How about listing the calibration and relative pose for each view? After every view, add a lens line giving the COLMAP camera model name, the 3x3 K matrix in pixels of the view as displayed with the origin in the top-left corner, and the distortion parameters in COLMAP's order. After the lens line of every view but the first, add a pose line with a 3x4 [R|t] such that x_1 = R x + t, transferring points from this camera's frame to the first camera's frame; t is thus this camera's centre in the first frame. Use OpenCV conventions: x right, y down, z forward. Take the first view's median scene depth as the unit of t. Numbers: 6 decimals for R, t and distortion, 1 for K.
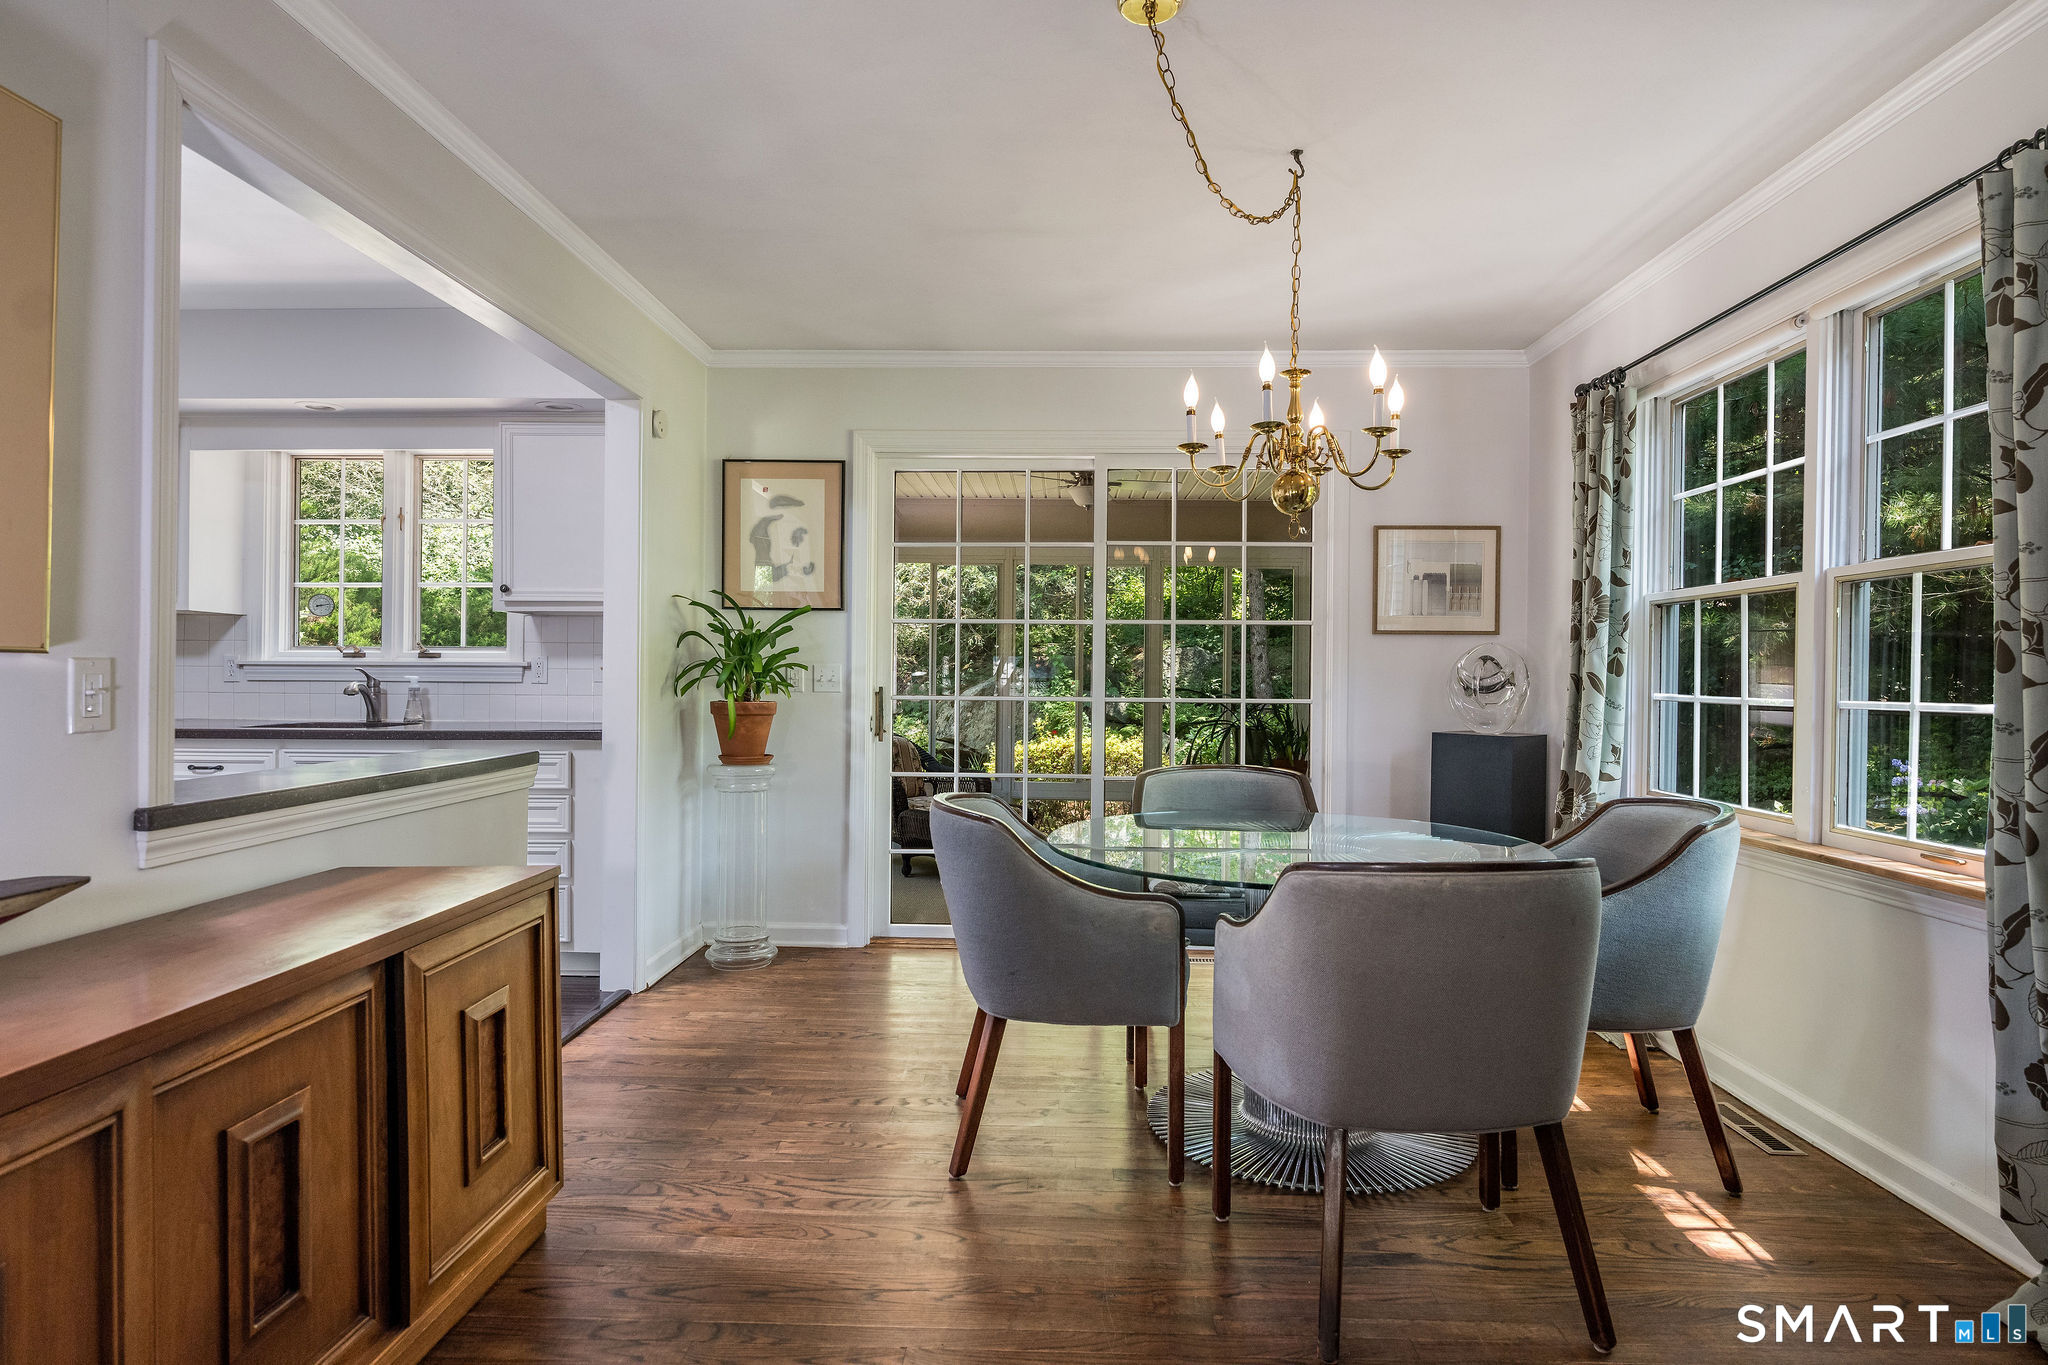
lens RADIAL K [[1053.5, 0, 1024.0], [0, 1053.5, 682.5], [0, 0, 1]] dist [-0.002767, -0.000980]
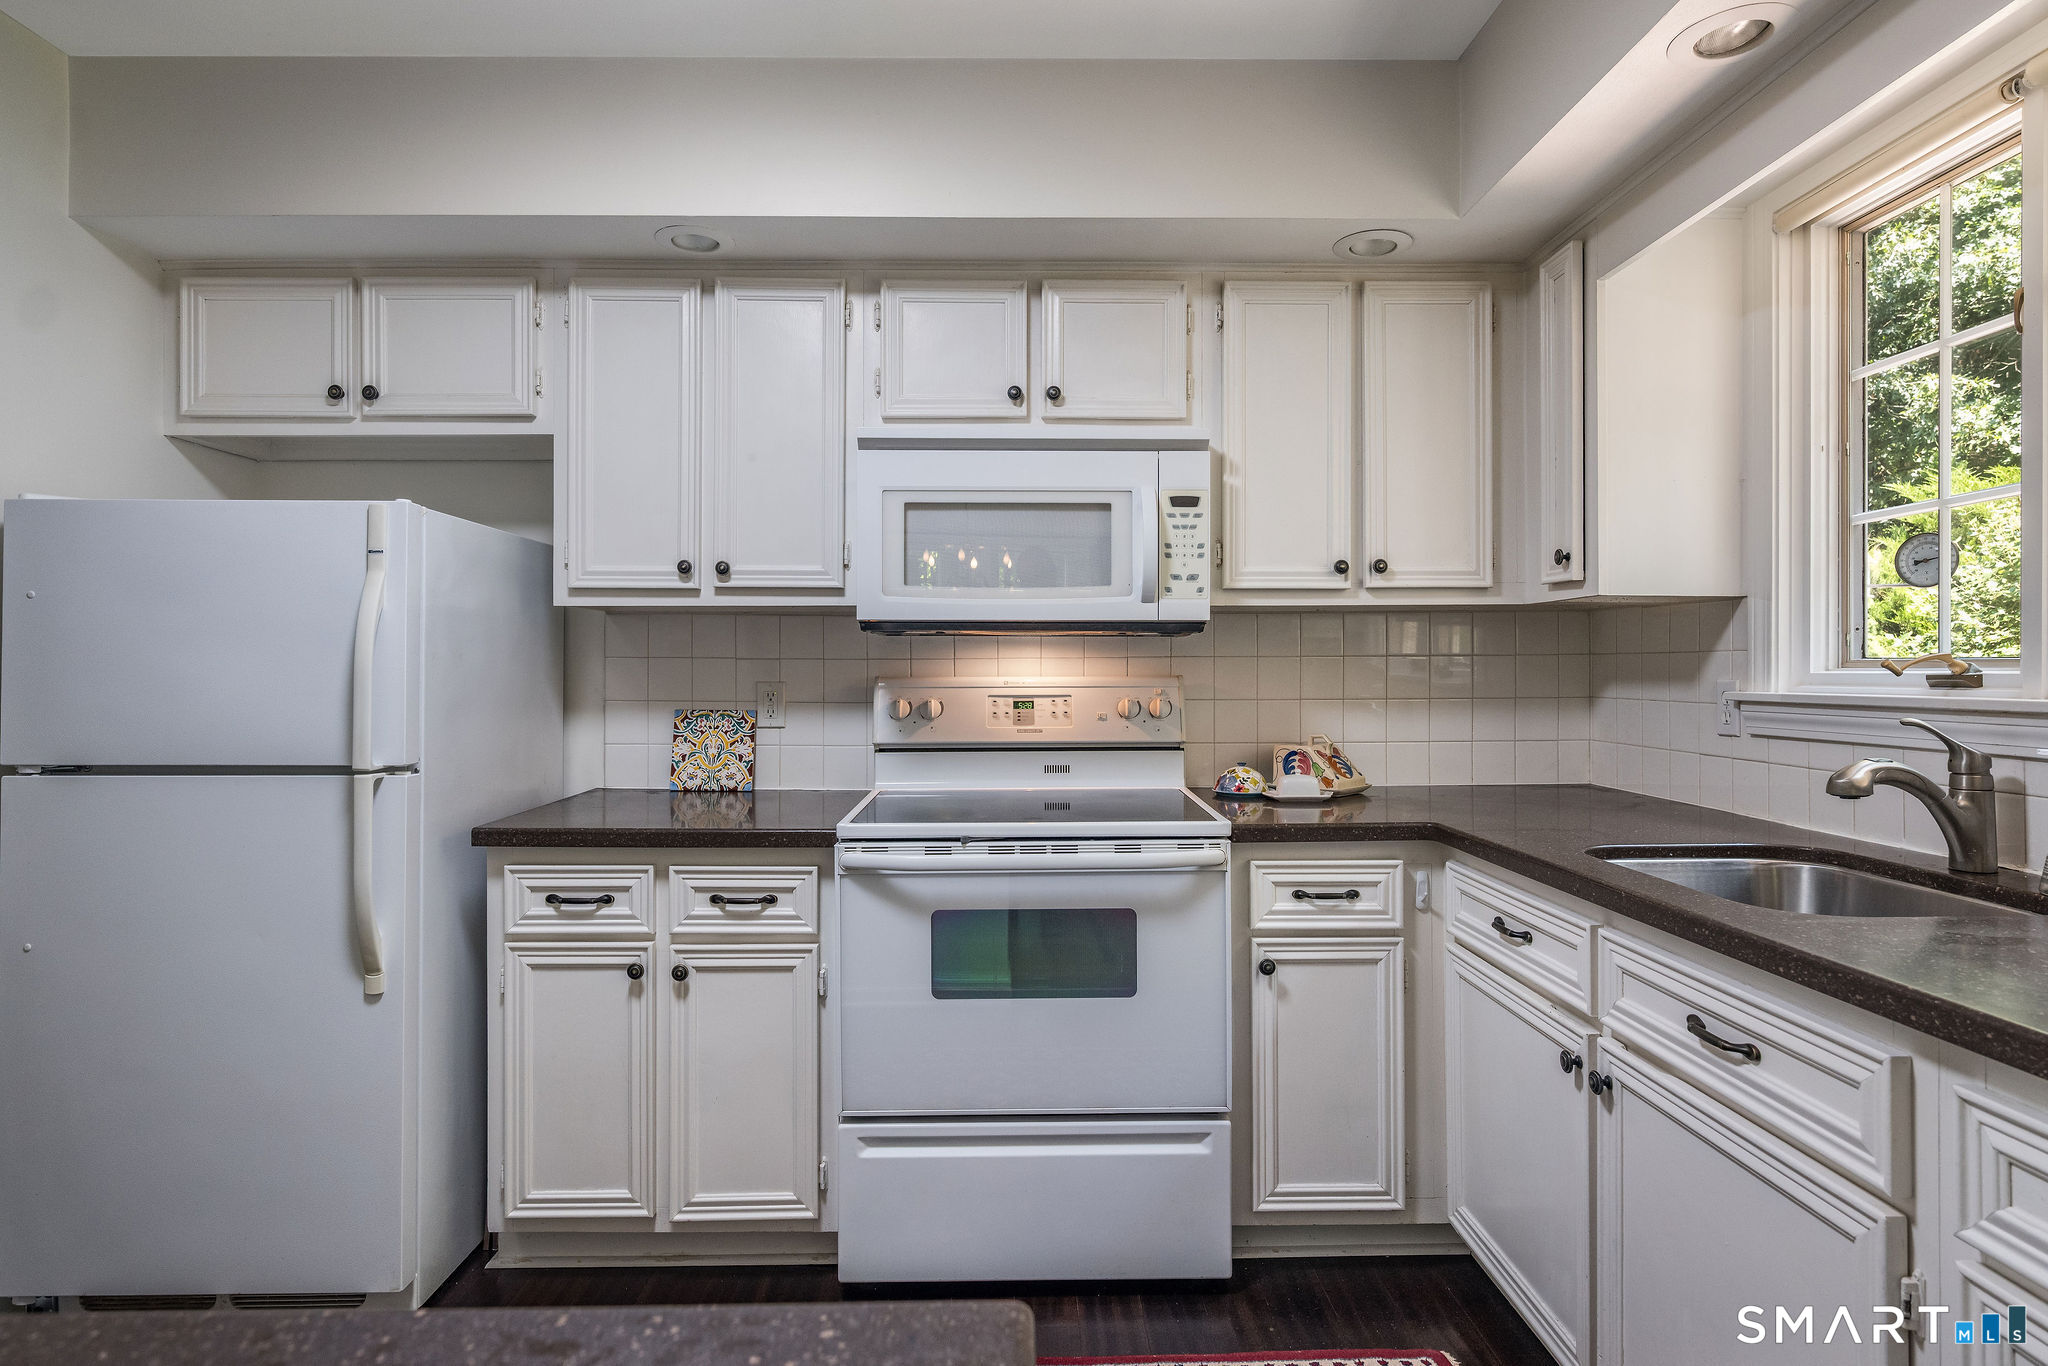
lens RADIAL K [[1120.4, 0, 1023.5], [0, 1120.4, 653.3], [0, 0, 1]] dist [-0.000996, -0.001240]
pose [[0.056952, -0.023656, -0.998097, -0.262543], [-0.007656, 0.999679, -0.024131, -0.024104], [0.998348, 0.009016, 0.056752, 0.659543]]
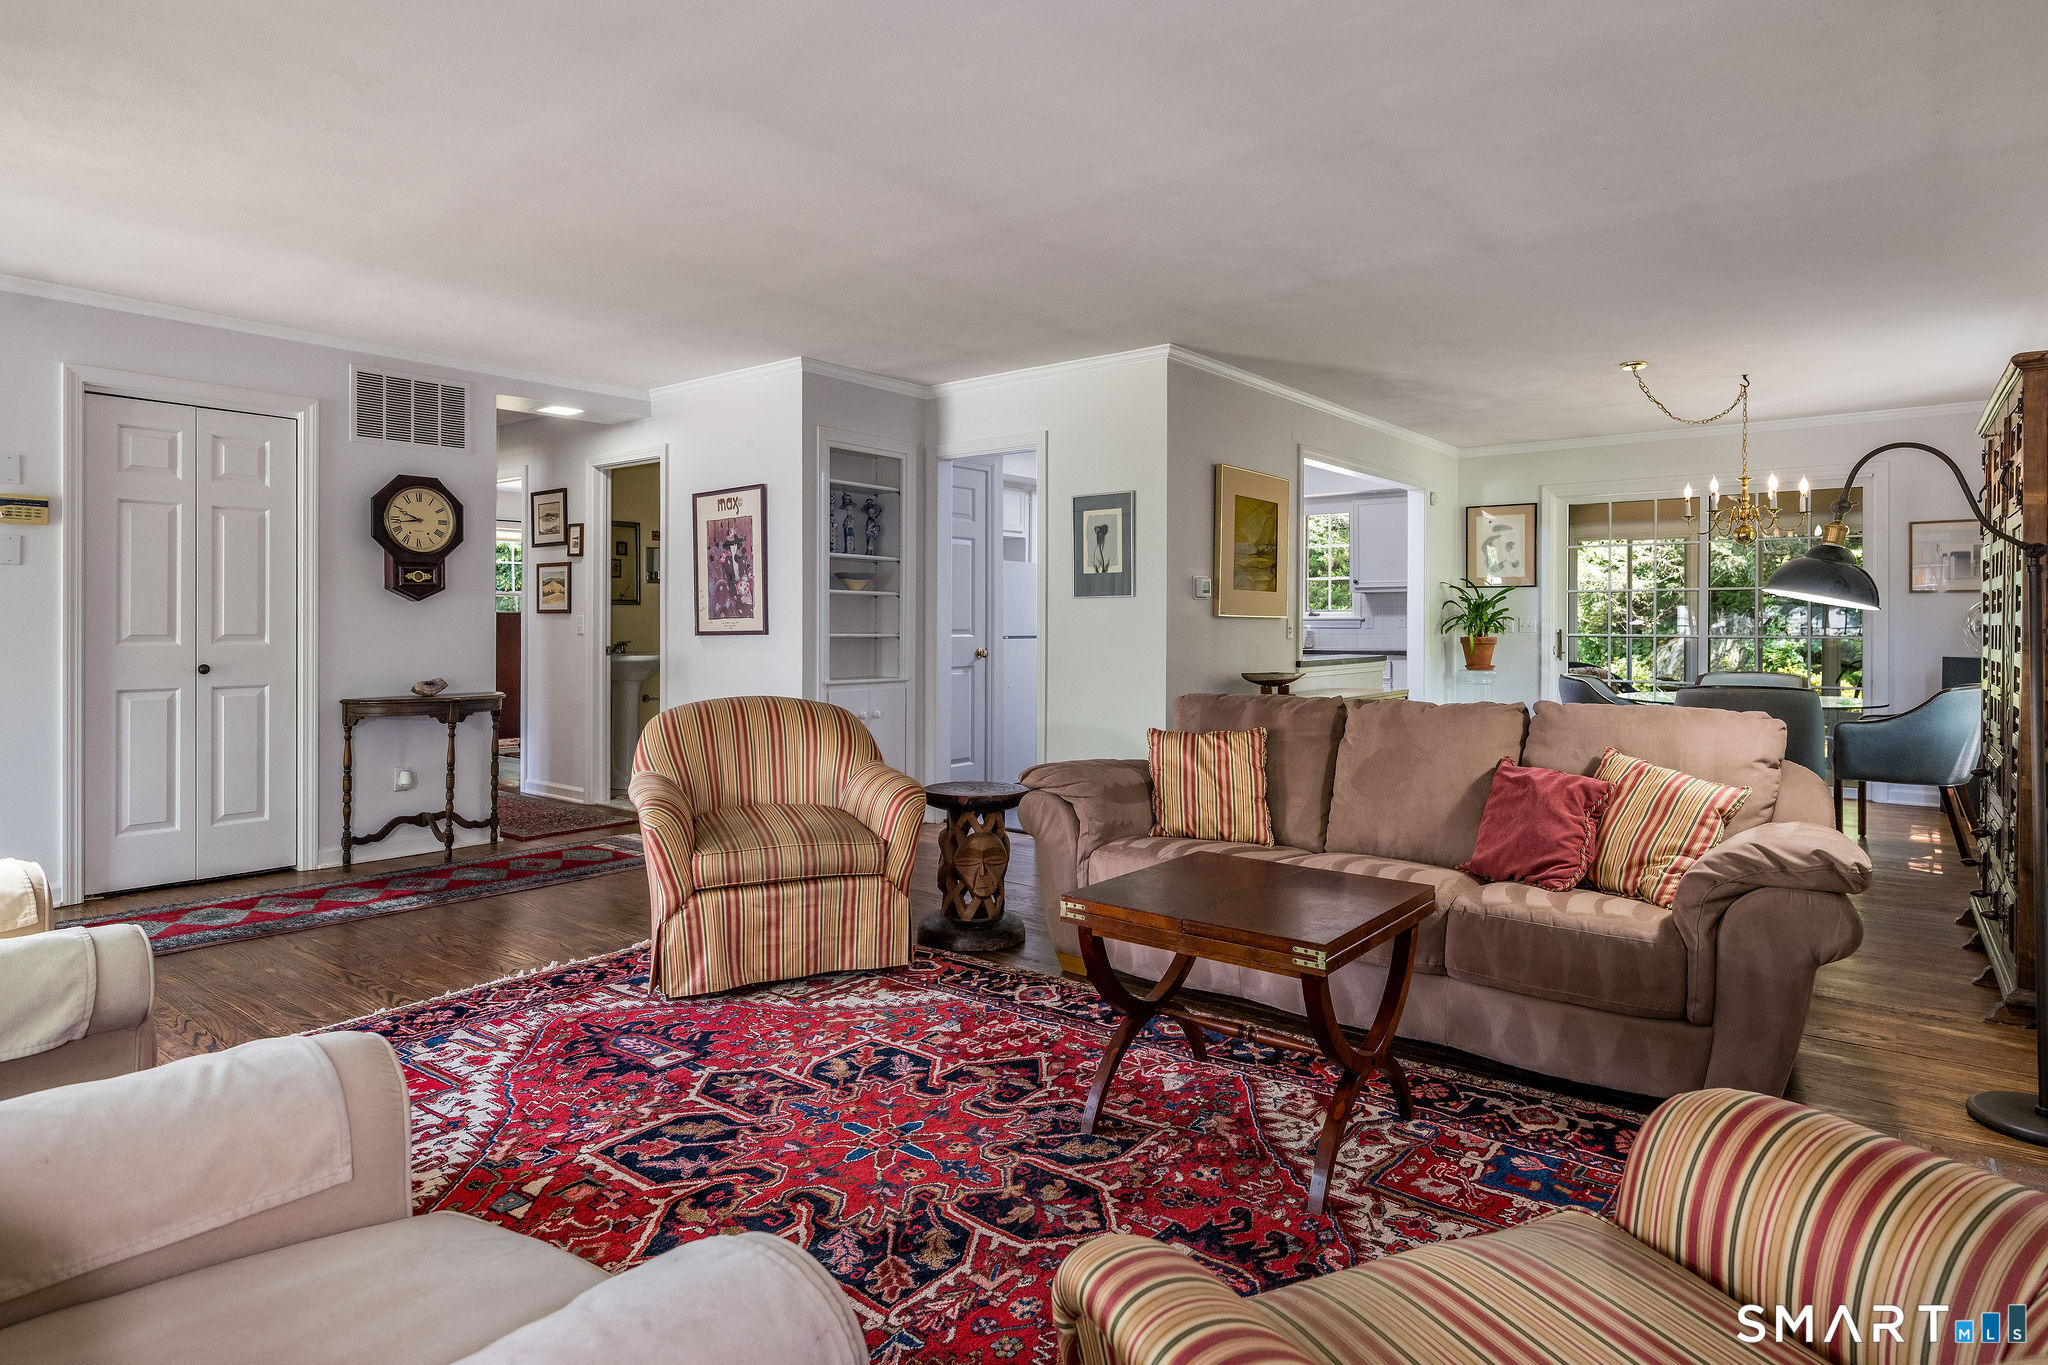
lens RADIAL K [[1017.2, 0, 1051.8], [0, 1017.2, 617.7], [0, 0, 1]] dist [-0.002399, -0.000737]
pose [[0.786980, -0.010510, -0.616889, 0.247261], [0.001154, 0.999878, -0.015562, 0.010274], [0.616977, 0.011535, 0.786897, -0.873094]]
